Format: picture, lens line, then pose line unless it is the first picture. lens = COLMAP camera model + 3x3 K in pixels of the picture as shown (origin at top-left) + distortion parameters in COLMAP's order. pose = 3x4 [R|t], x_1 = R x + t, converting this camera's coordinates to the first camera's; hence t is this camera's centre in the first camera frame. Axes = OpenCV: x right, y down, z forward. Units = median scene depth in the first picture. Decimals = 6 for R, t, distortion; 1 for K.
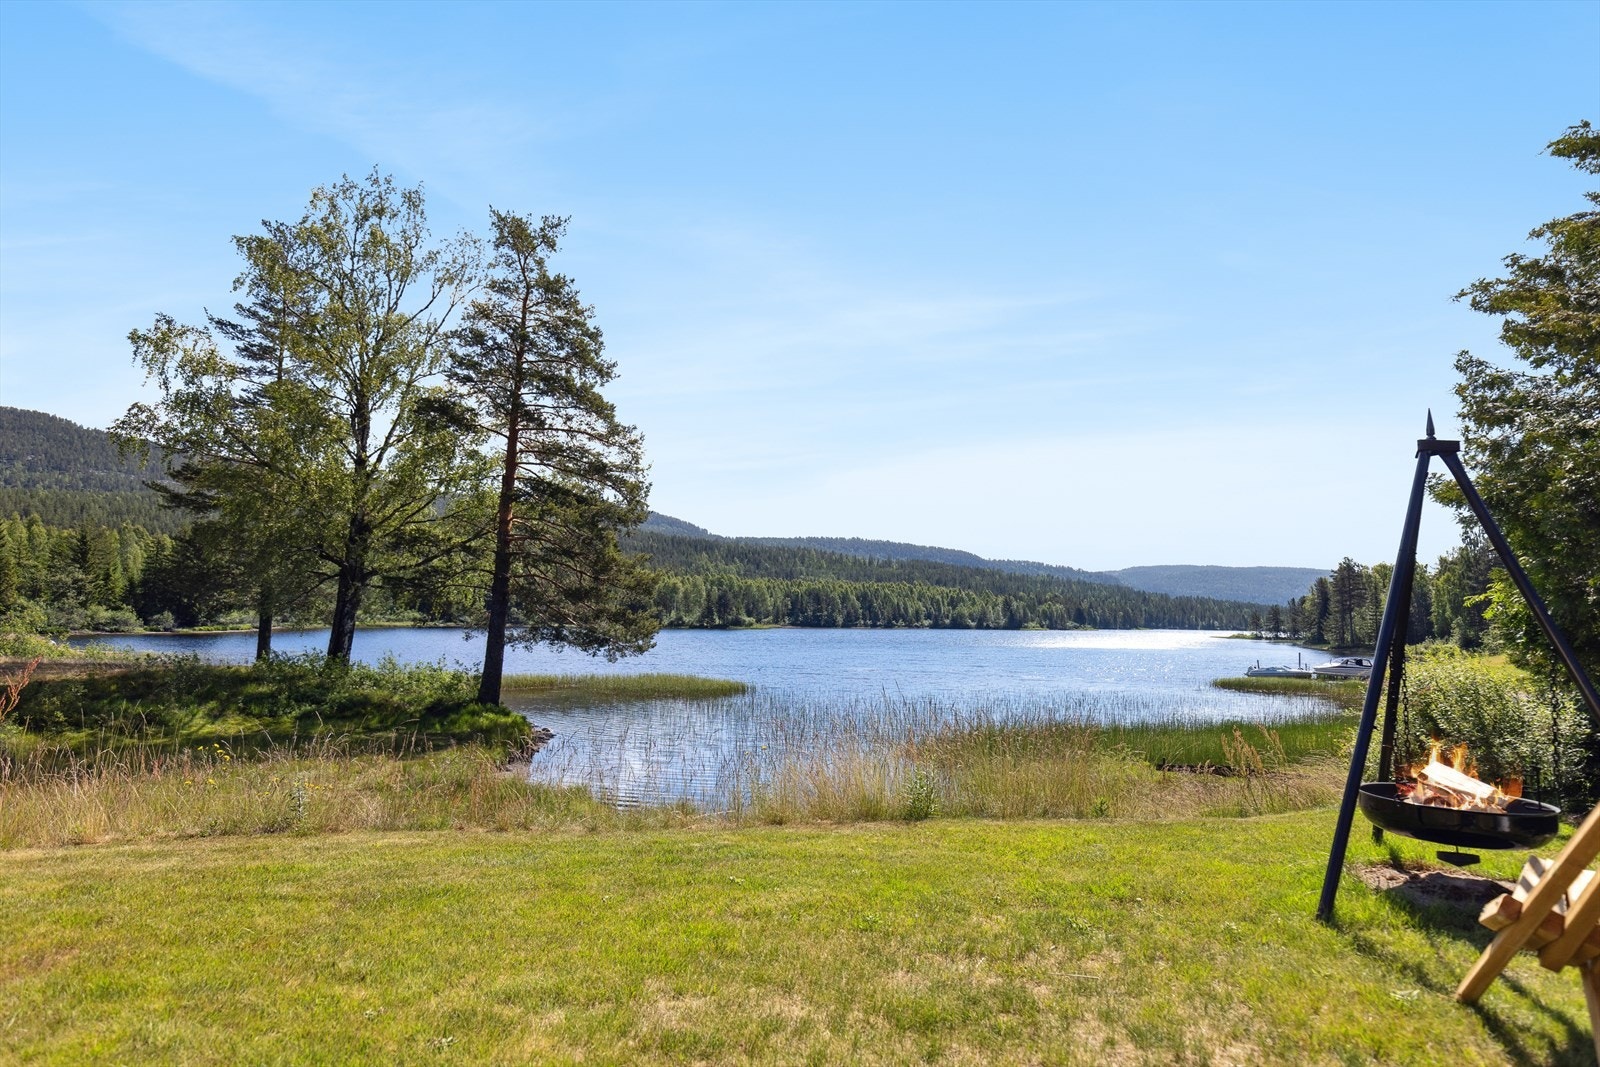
lens RADIAL K [[878.7, 0, 766.1], [0, 878.7, 496.3], [0, 0, 1]] dist [0.000477, -0.000362]
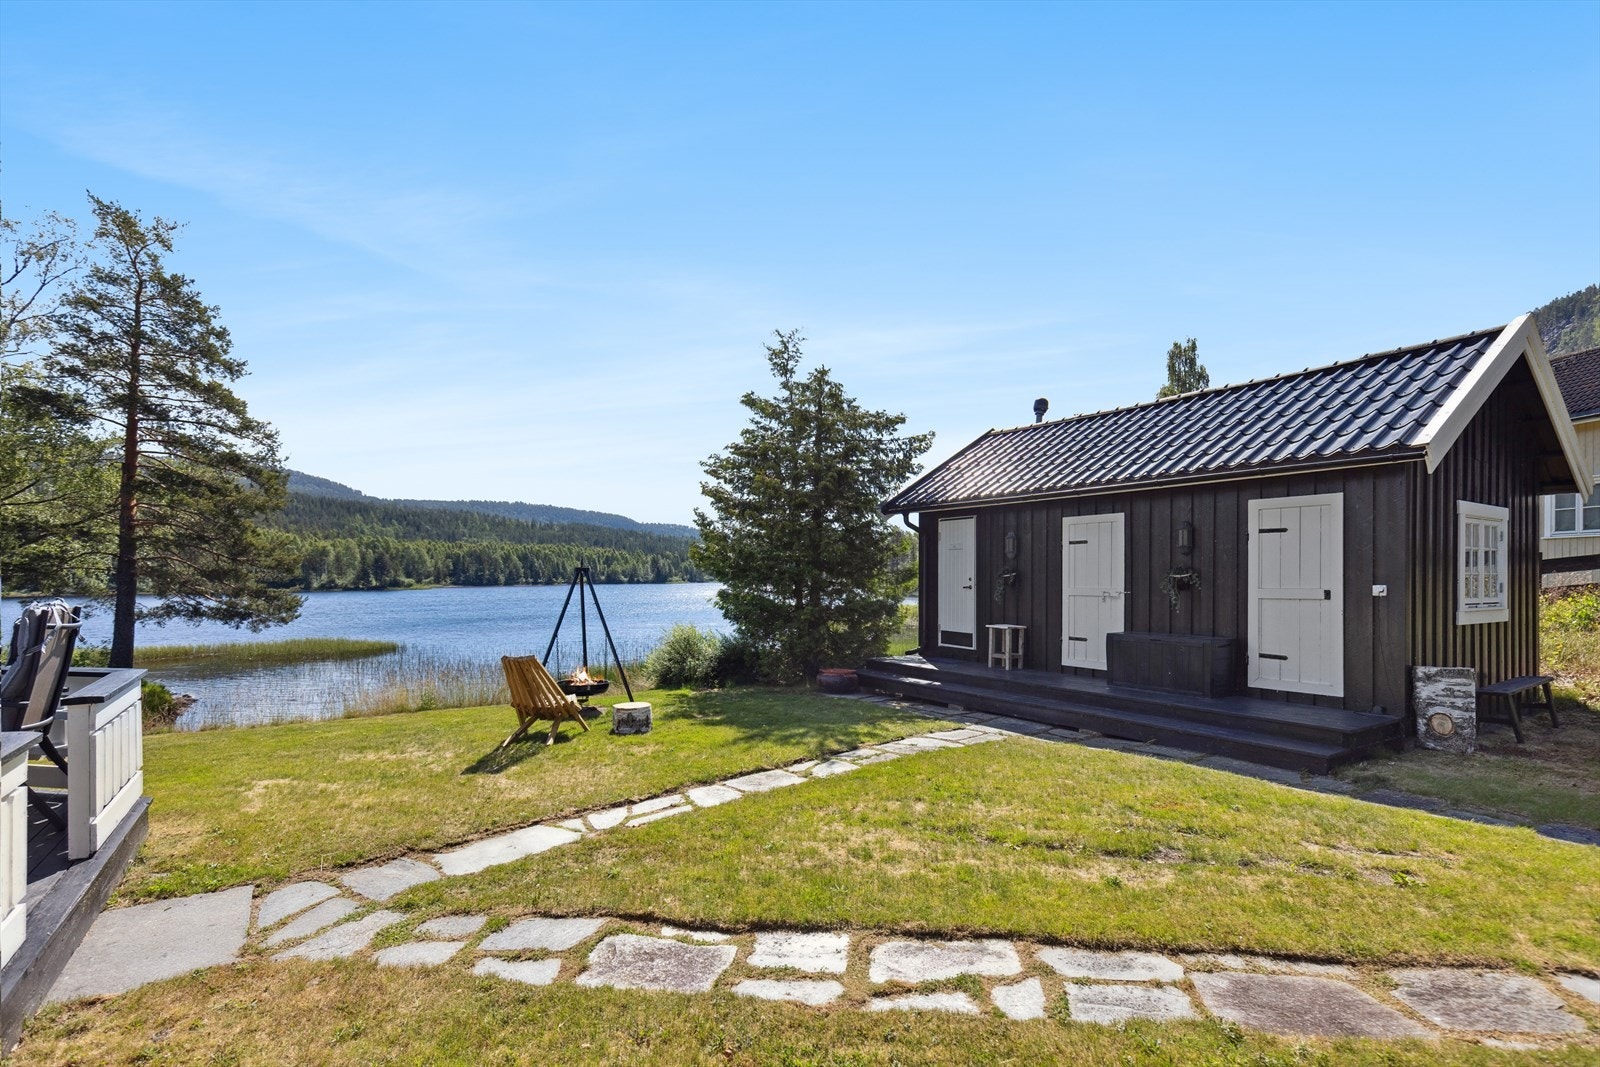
lens RADIAL K [[800.3, 0, 802.4], [0, 800.3, 571.7], [0, 0, 1]] dist [-0.002097, -0.000453]
pose [[0.907863, -0.018482, 0.418860, 0.020473], [-0.039419, 0.990840, 0.129159, -0.029884], [-0.417410, -0.133769, 0.898818, -0.123875]]
